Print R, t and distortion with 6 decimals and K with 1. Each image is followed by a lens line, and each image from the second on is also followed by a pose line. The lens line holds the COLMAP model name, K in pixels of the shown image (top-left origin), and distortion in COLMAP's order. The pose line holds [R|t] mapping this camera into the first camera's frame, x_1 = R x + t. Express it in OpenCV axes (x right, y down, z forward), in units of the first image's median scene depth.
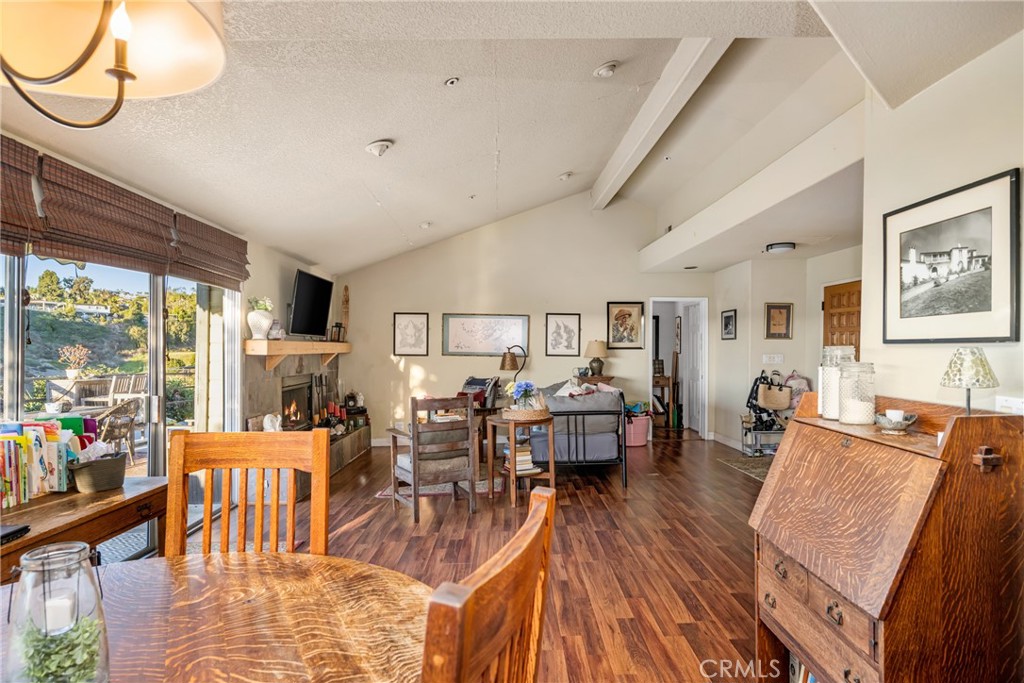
lens RADIAL K [[594.5, 0, 514.4], [0, 594.5, 346.0], [0, 0, 1]] dist [0.005062, 0.000097]
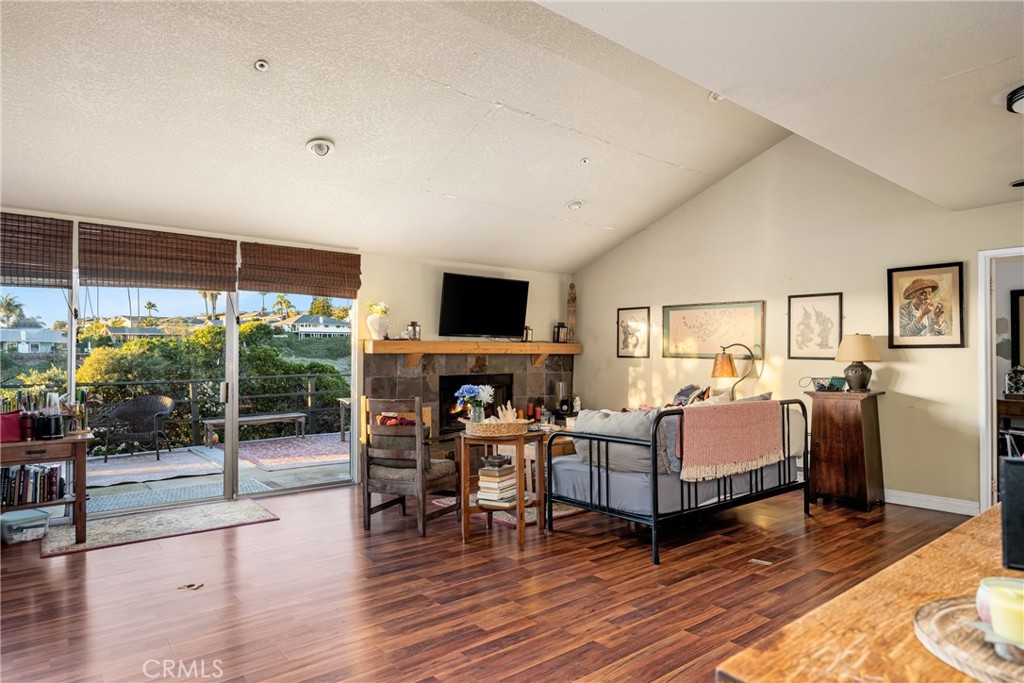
lens RADIAL K [[594.5, 0, 511.7], [0, 594.5, 346.1], [0, 0, 1]] dist [0.005062, 0.000097]
pose [[0.611343, -0.011716, -0.791279, 0.399951], [0.002245, 0.999912, -0.013070, 0.010486], [0.791363, 0.006214, 0.611315, 0.332955]]
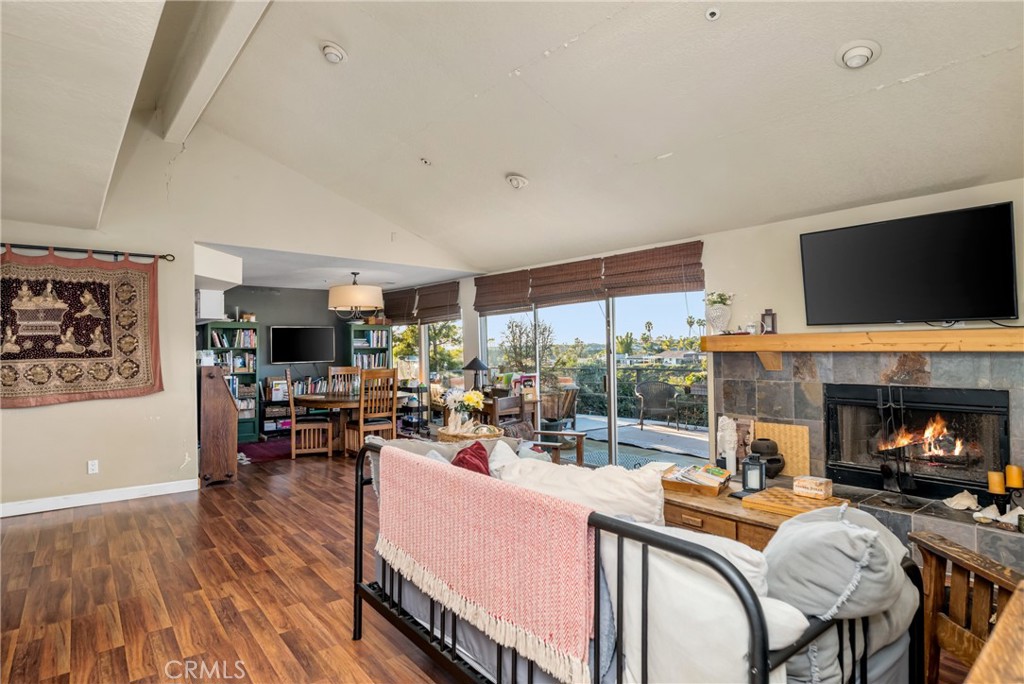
lens RADIAL K [[550.3, 0, 514.1], [0, 550.3, 340.9], [0, 0, 1]] dist [0.000579, 0.001912]
pose [[-0.787580, 0.004027, -0.616200, 0.242654], [0.014209, 0.999831, -0.011627, 0.002363], [0.616049, -0.017913, -0.787504, 0.966937]]
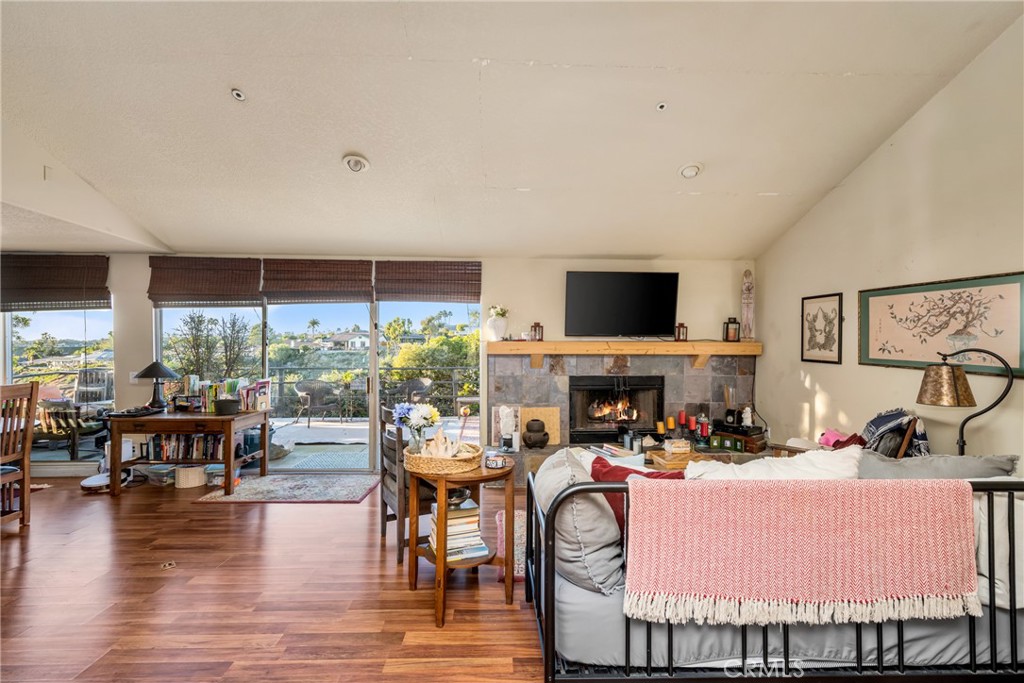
lens RADIAL K [[452.1, 0, 512.5], [0, 452.1, 339.2], [0, 0, 1]] dist [-0.005568, 0.002212]
pose [[0.016897, -0.006874, -0.999834, 0.306644], [-0.000323, 0.999976, -0.006880, -0.005393], [0.999857, 0.000439, 0.016895, 0.658128]]
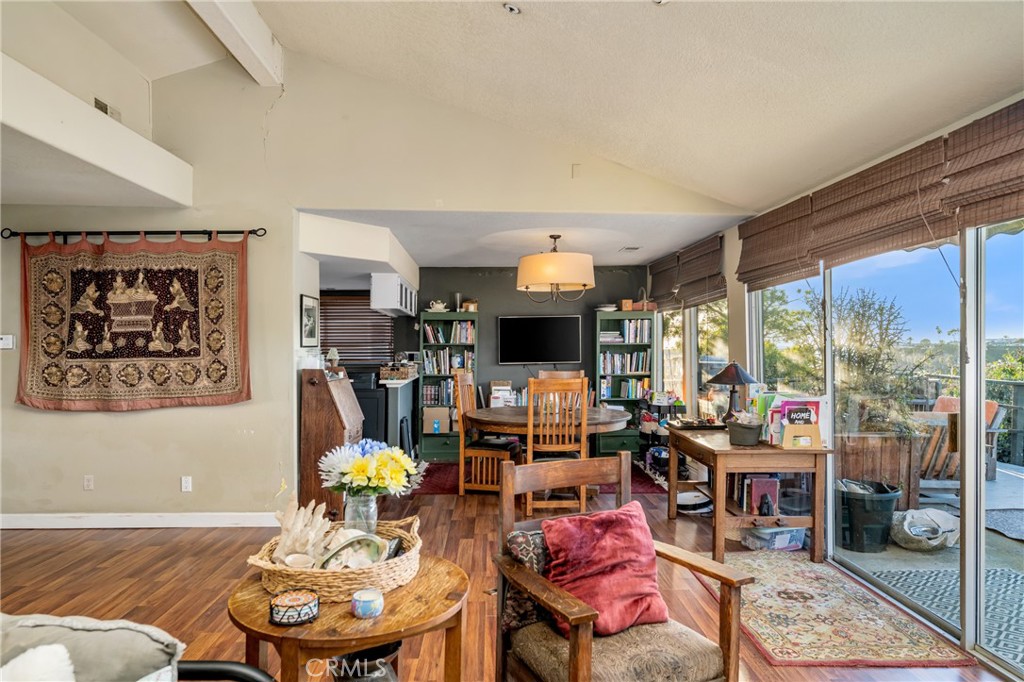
lens RADIAL K [[648.0, 0, 509.9], [0, 648.0, 353.5], [0, 0, 1]] dist [0.006014, -0.003104]
pose [[-0.999824, 0.011516, -0.014809, -0.038128], [0.011356, 0.999877, 0.010832, 0.000816], [0.014932, 0.010662, -0.999832, 0.831345]]
